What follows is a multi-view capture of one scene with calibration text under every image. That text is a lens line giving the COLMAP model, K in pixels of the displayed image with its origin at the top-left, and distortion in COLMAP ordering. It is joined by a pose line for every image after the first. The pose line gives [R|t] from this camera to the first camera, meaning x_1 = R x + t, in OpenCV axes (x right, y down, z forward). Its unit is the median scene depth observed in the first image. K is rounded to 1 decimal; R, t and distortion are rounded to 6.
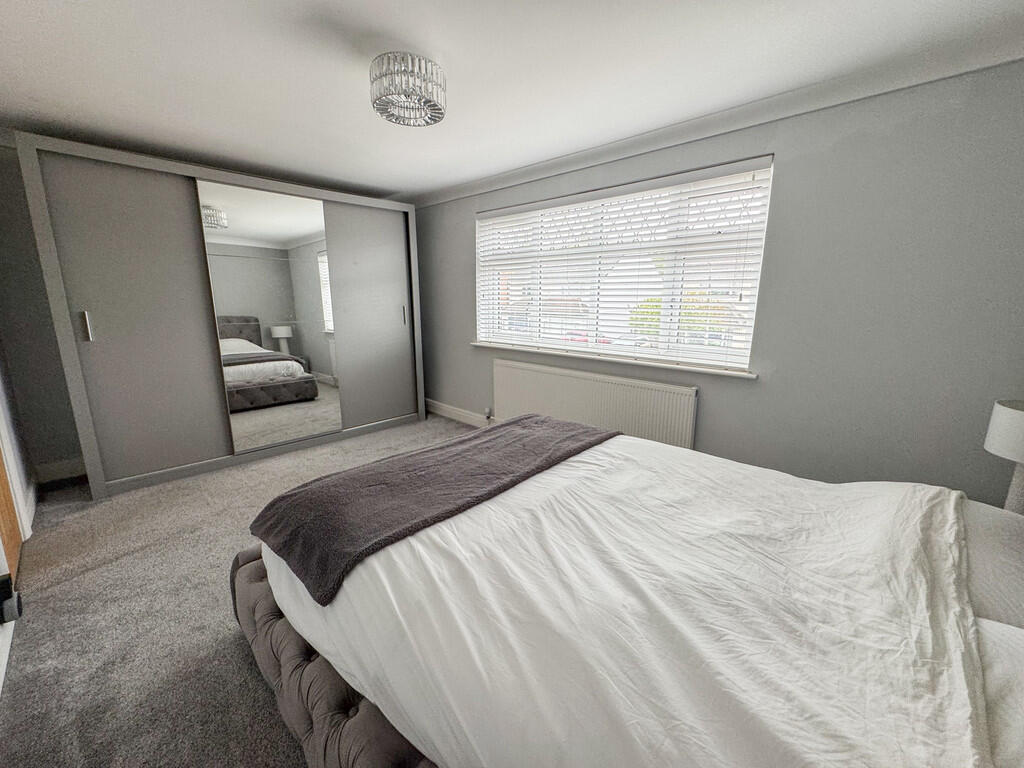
lens RADIAL K [[403.6, 0, 512.0], [0, 403.6, 384.0], [0, 0, 1]] dist [-0.000760, -0.000180]
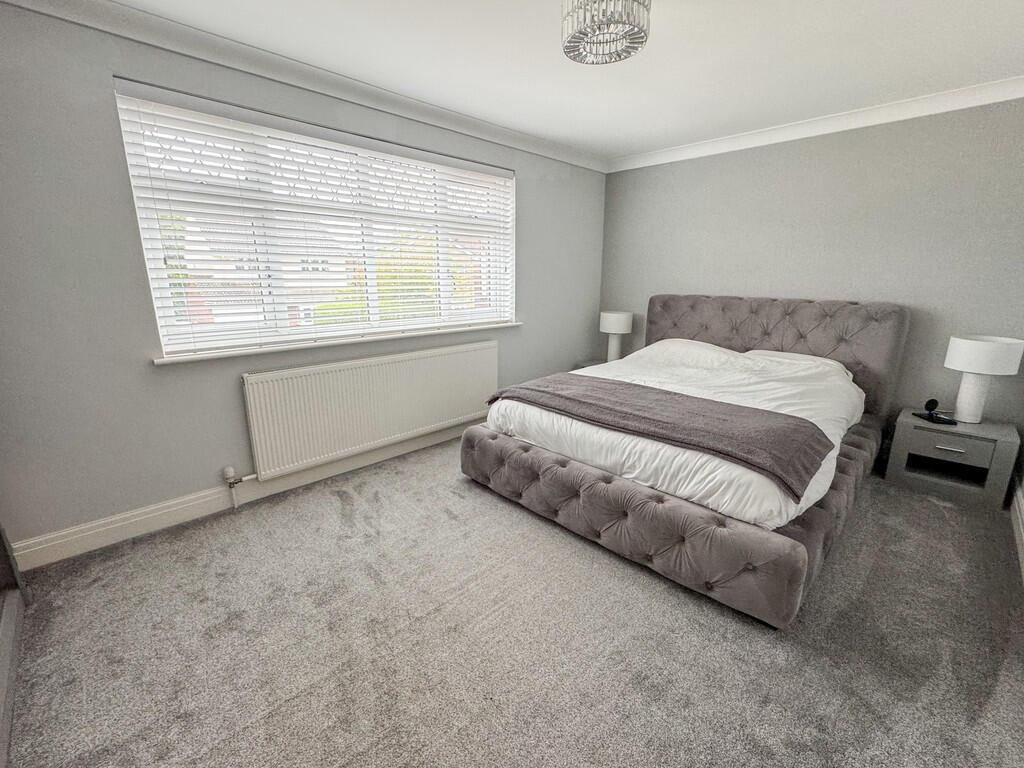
lens RADIAL K [[429.0, 0, 512.0], [0, 429.0, 384.0], [0, 0, 1]] dist [-0.000226, -0.000280]
pose [[0.061105, -0.260167, 0.963628, -0.805056], [0.190599, 0.950708, 0.244593, -0.165661], [-0.979764, 0.168721, 0.107680, 0.742818]]
